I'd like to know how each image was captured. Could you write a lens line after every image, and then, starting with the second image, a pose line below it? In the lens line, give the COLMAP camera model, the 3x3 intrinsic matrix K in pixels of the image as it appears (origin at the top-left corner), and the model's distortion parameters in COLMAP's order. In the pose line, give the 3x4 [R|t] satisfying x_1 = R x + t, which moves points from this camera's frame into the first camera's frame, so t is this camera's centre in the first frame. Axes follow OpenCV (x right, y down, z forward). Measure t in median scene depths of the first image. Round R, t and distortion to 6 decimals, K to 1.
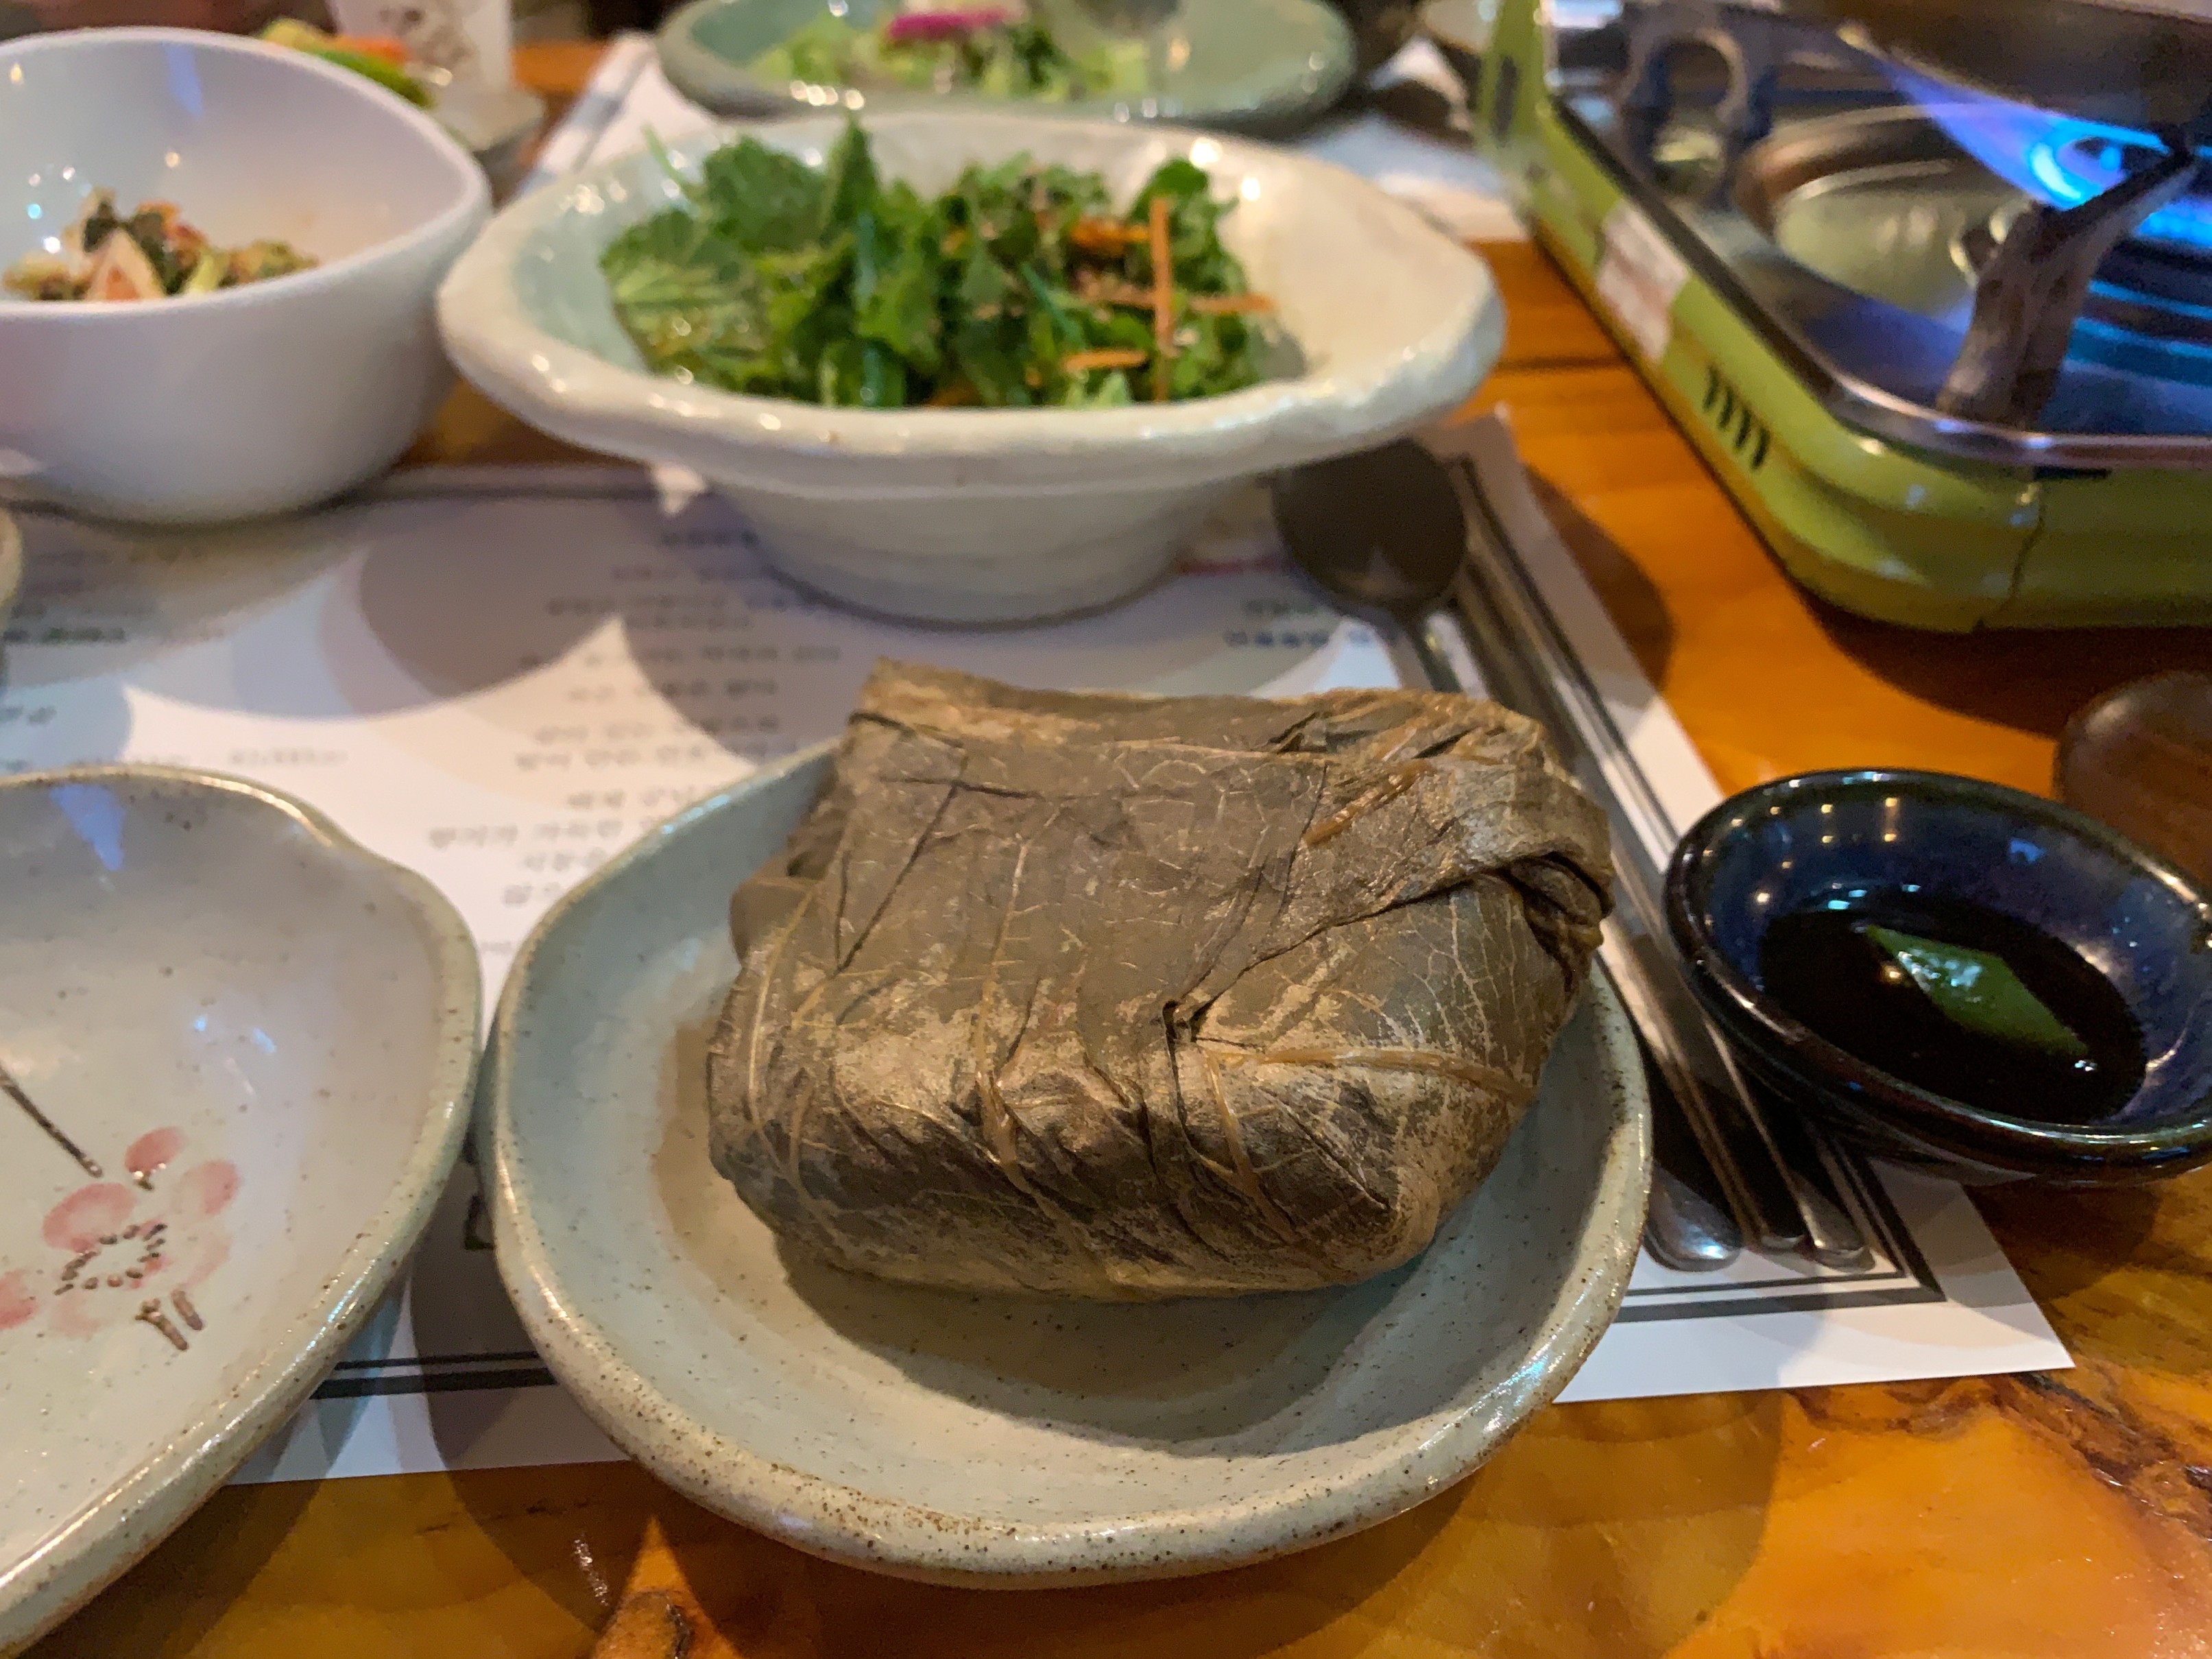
lens RADIAL K [[1745.7, 0, 1105.4], [0, 1745.7, 793.7], [0, 0, 1]] dist [-0.011053, -0.002347]
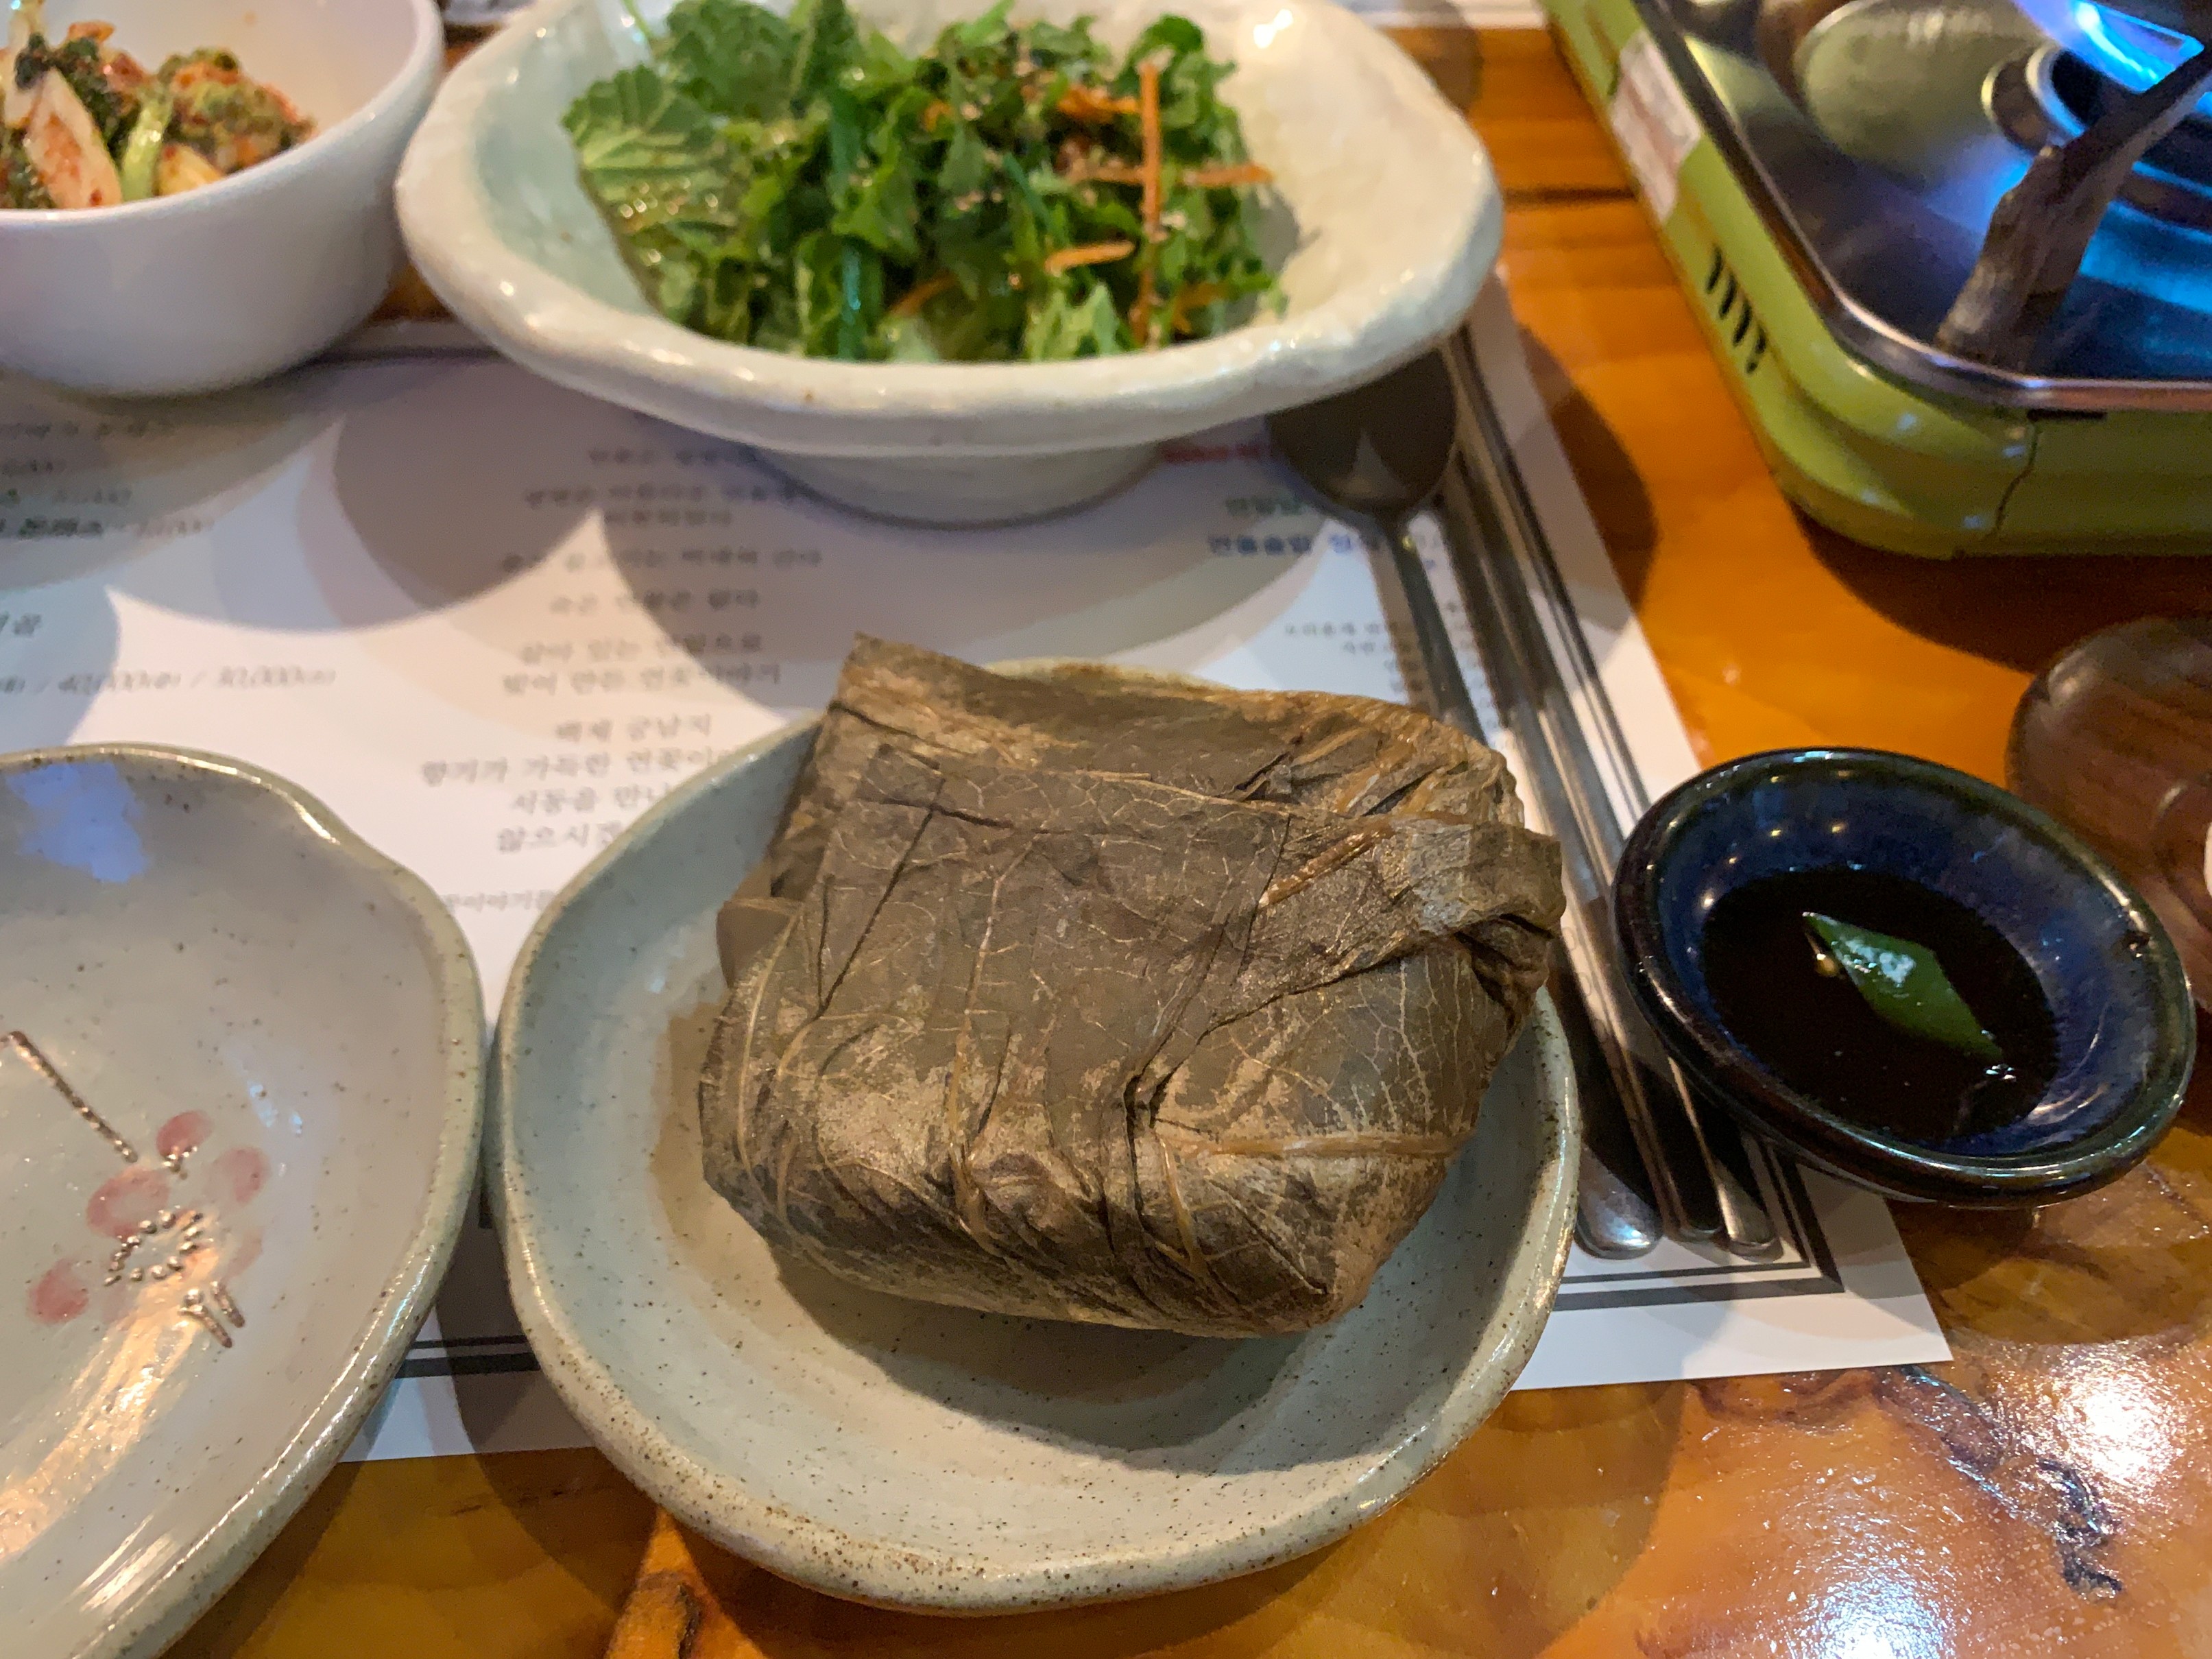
lens RADIAL K [[1745.7, 0, 1105.4], [0, 1745.7, 793.7], [0, 0, 1]] dist [-0.011053, -0.002347]
pose [[0.999917, 0.012029, 0.004598, 0.012450], [-0.012675, 0.982392, 0.186403, -0.219402], [-0.002275, -0.186446, 0.982463, -0.012321]]
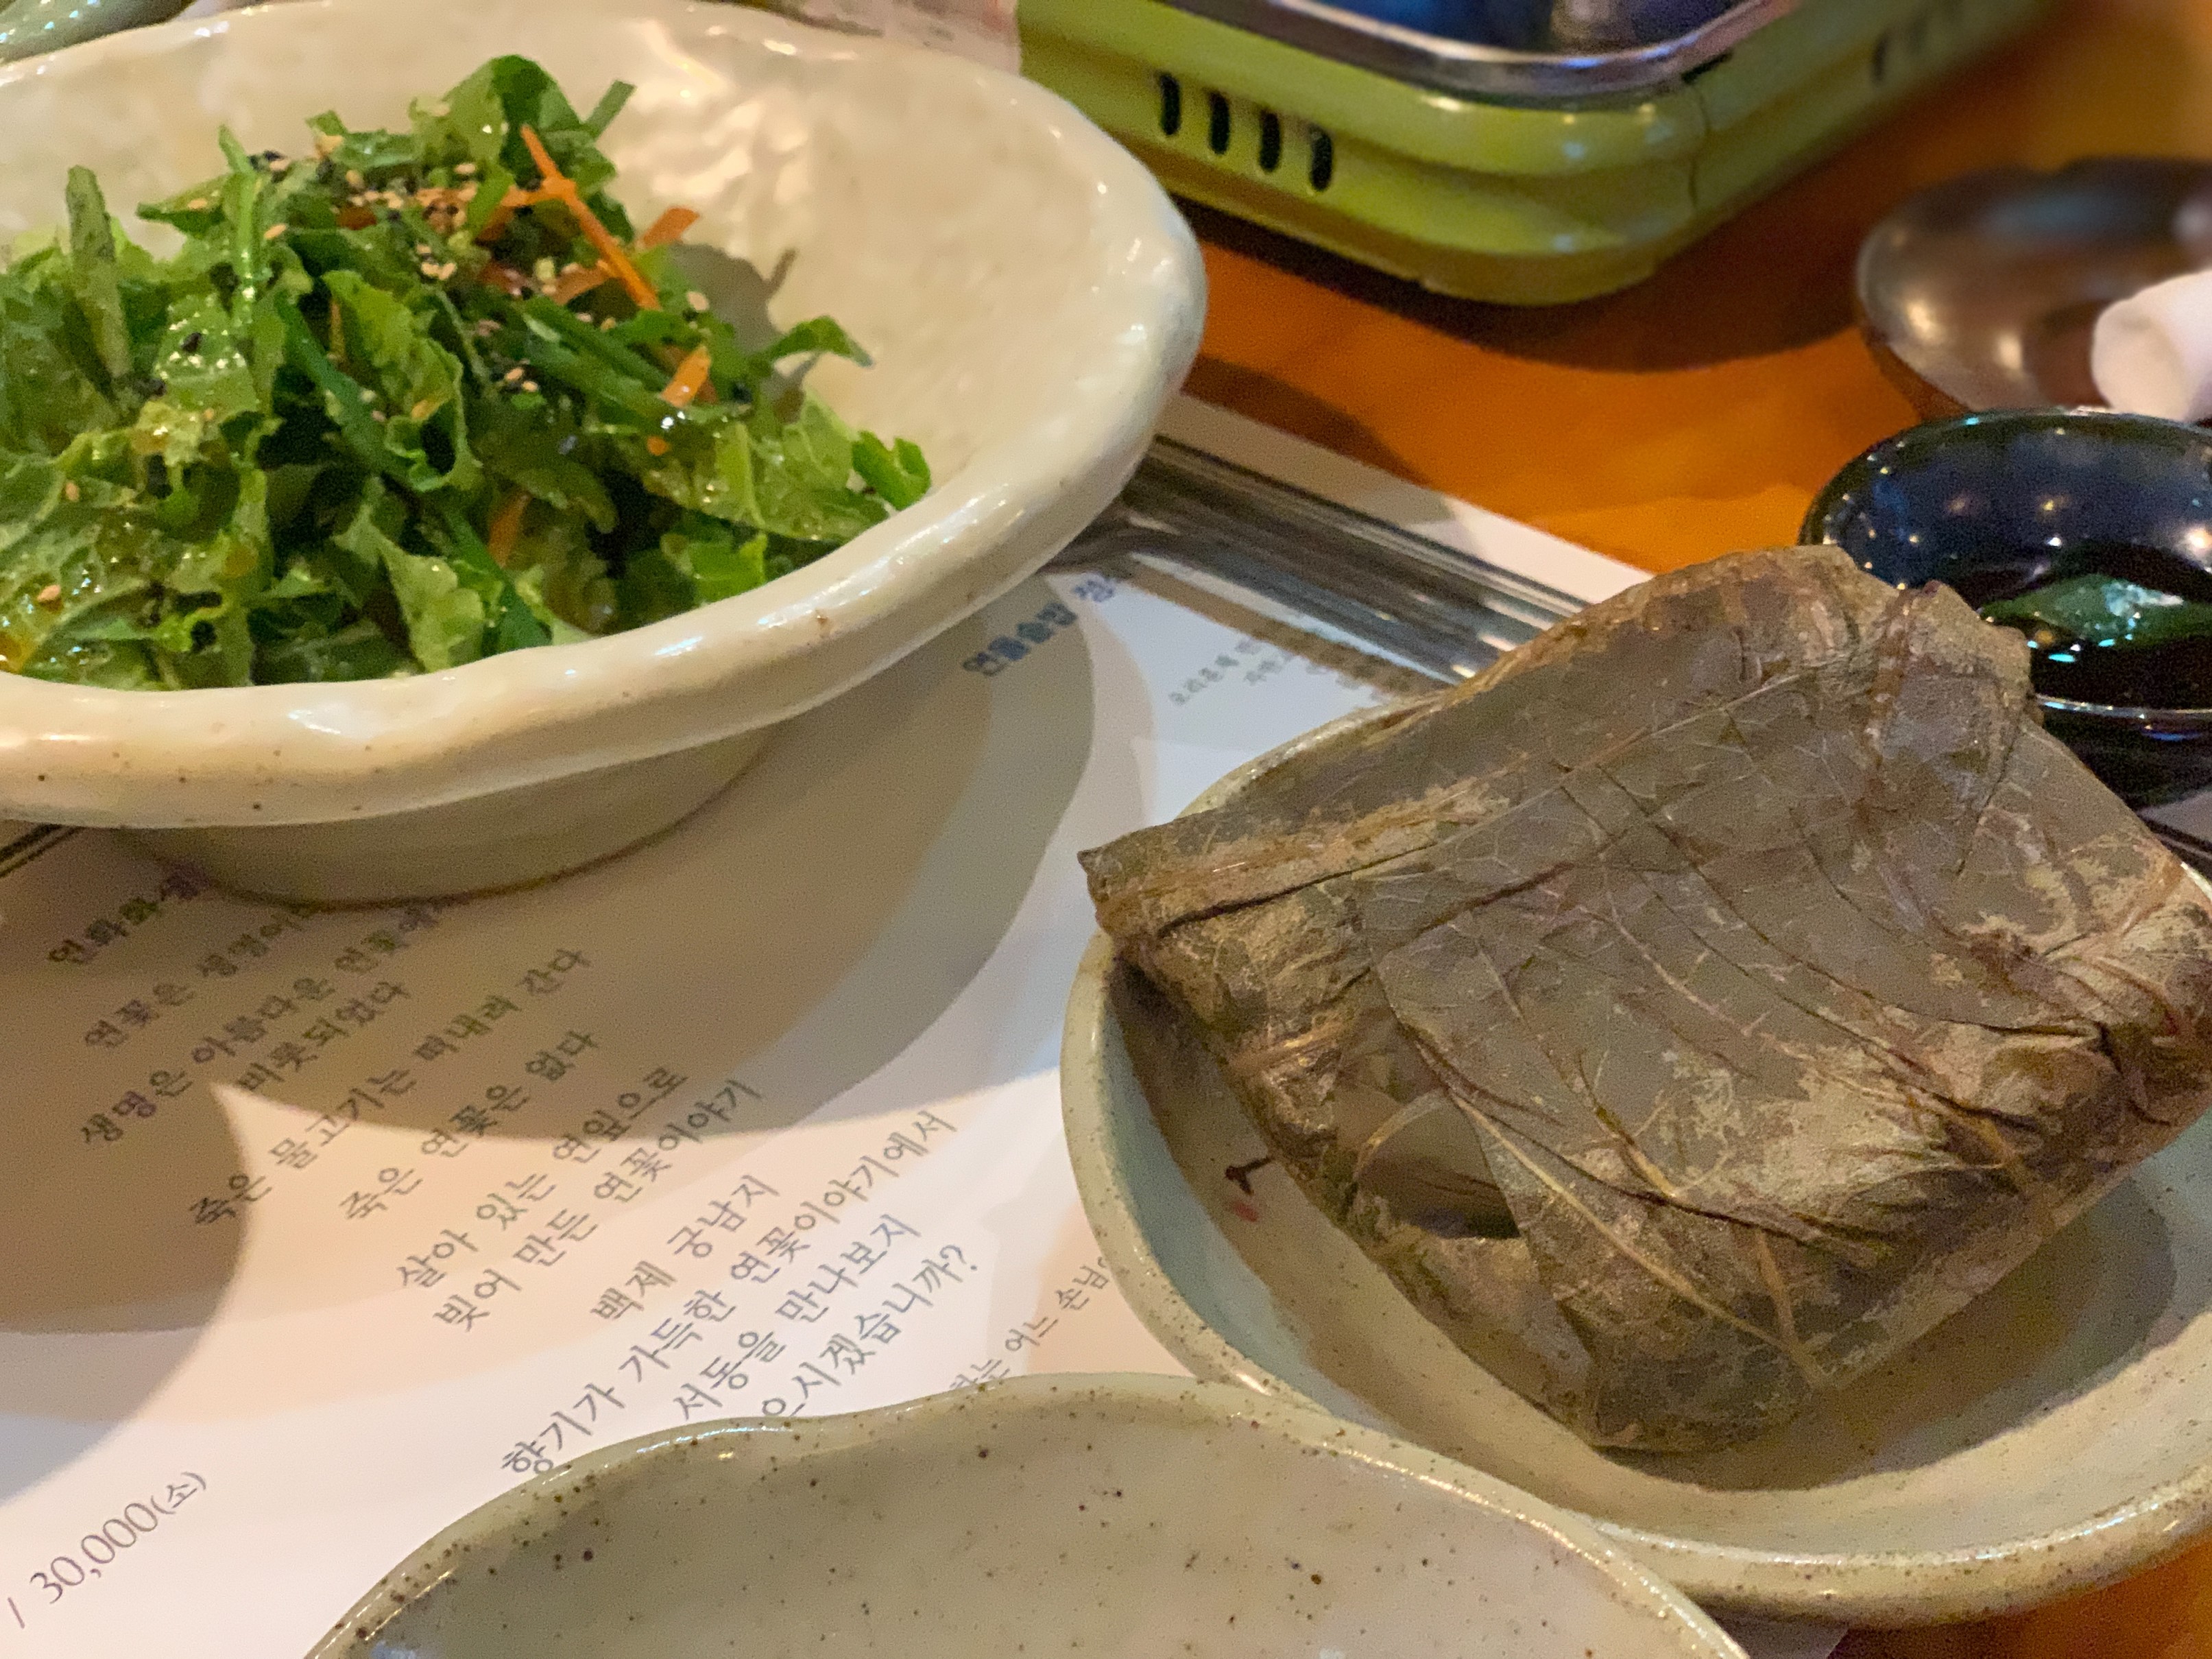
lens RADIAL K [[3351.2, 0, 1046.5], [0, 3351.2, 889.7], [0, 0, 1]] dist [-0.007078, -0.076823]
pose [[0.680918, -0.467505, 0.563729, -1.166996], [0.441367, 0.876209, 0.193528, -0.427403], [-0.584419, 0.117034, 0.802968, -0.152936]]
